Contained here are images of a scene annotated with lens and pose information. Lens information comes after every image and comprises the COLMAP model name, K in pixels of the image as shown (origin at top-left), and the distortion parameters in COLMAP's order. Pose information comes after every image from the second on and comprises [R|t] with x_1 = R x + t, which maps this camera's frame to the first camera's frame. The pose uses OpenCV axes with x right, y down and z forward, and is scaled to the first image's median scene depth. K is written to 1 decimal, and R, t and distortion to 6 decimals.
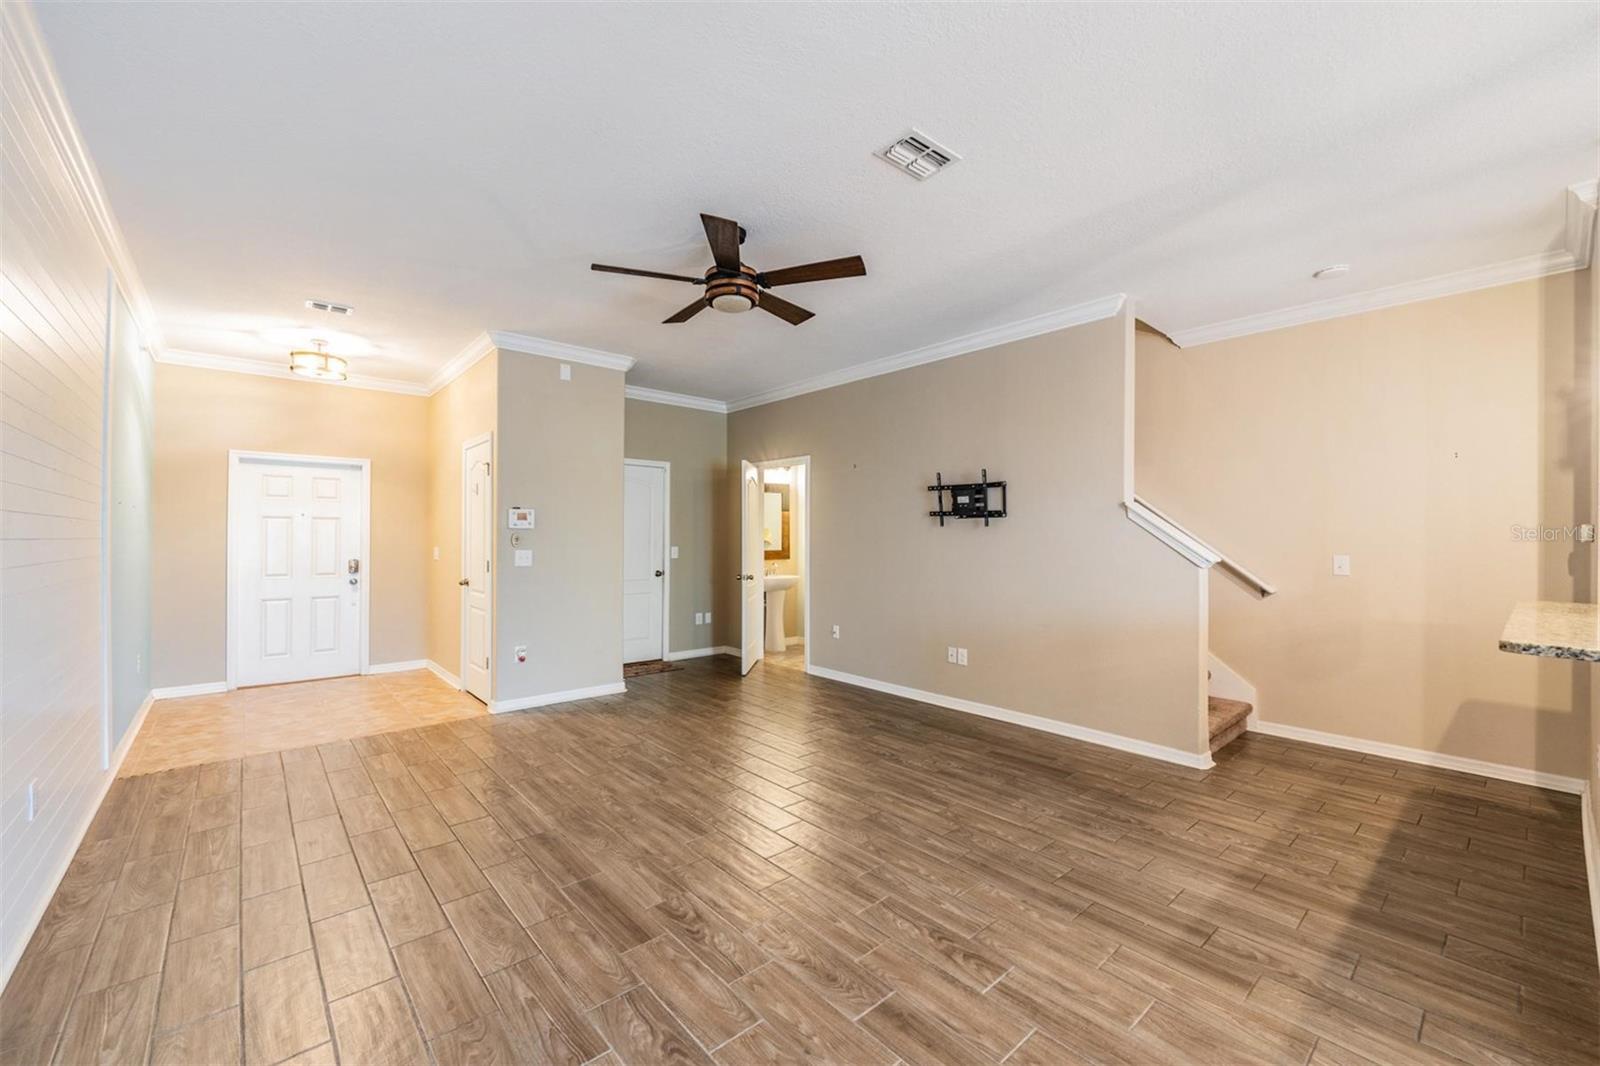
lens RADIAL K [[653.3, 0, 799.4], [0, 653.3, 534.5], [0, 0, 1]] dist [-0.000411, 0.000577]
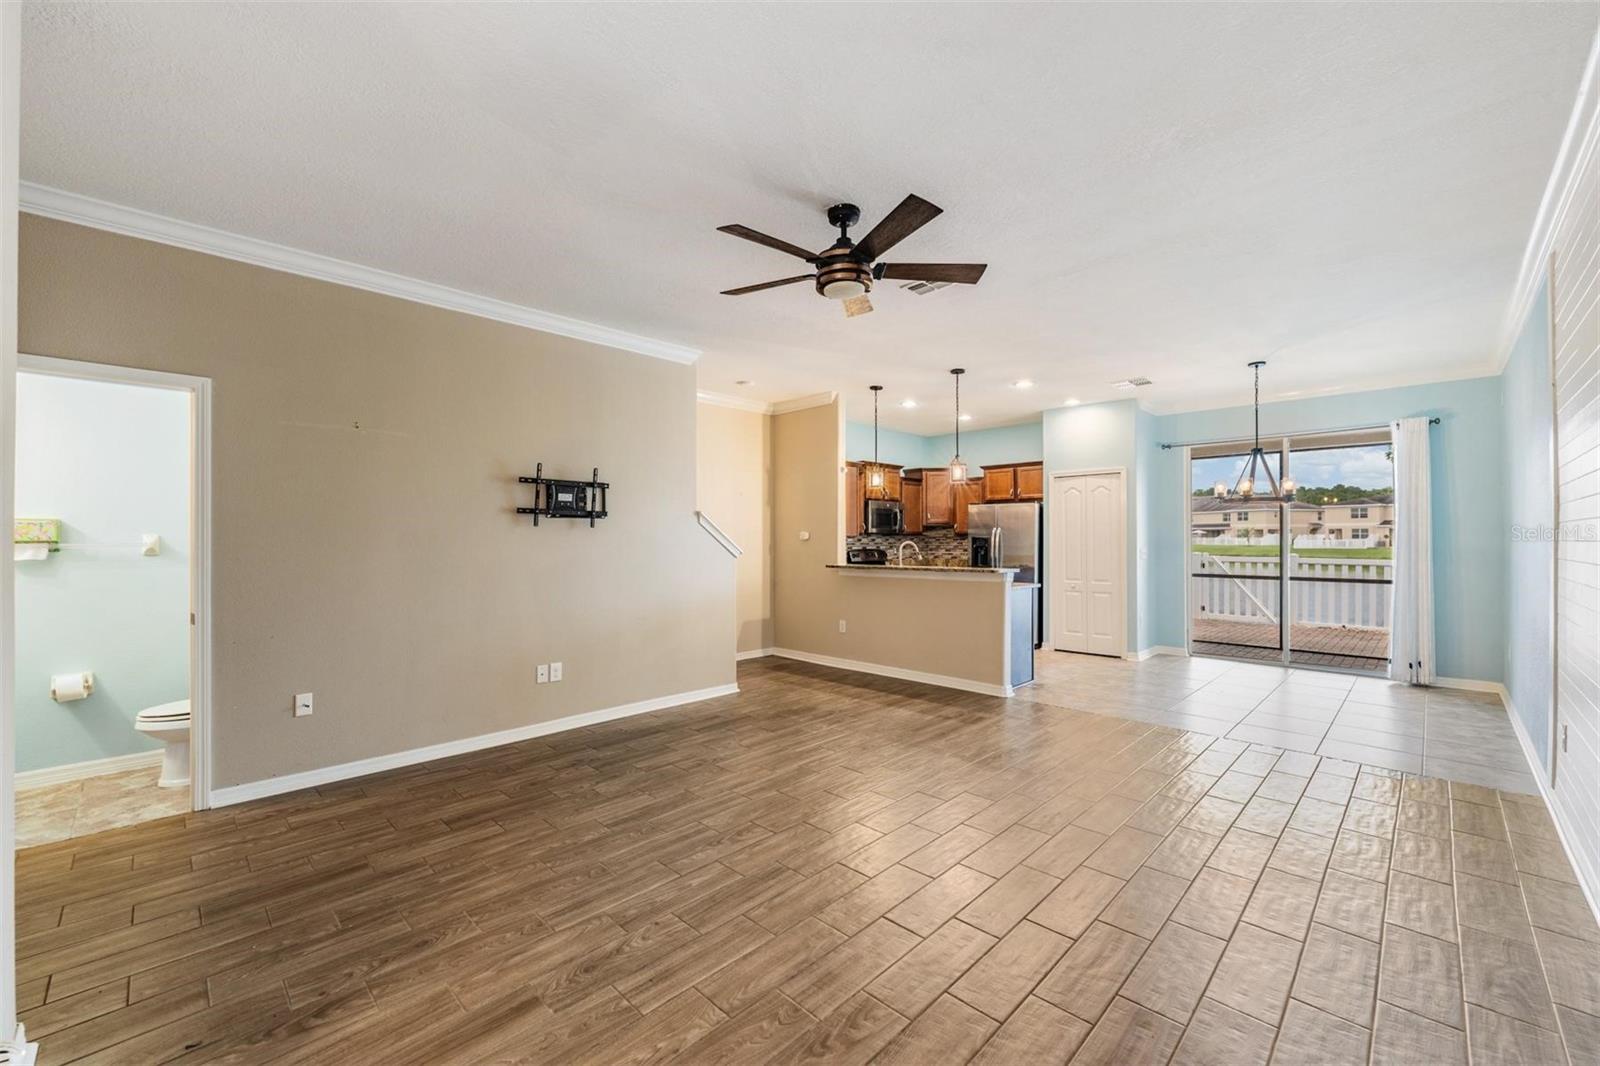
lens RADIAL K [[653.3, 0, 797.1], [0, 653.3, 534.9], [0, 0, 1]] dist [-0.000411, 0.000577]
pose [[-0.084700, -0.000319, 0.996406, -0.711620], [-0.000980, 0.999999, 0.000237, -0.001878], [-0.996406, -0.000956, -0.084701, 0.788673]]
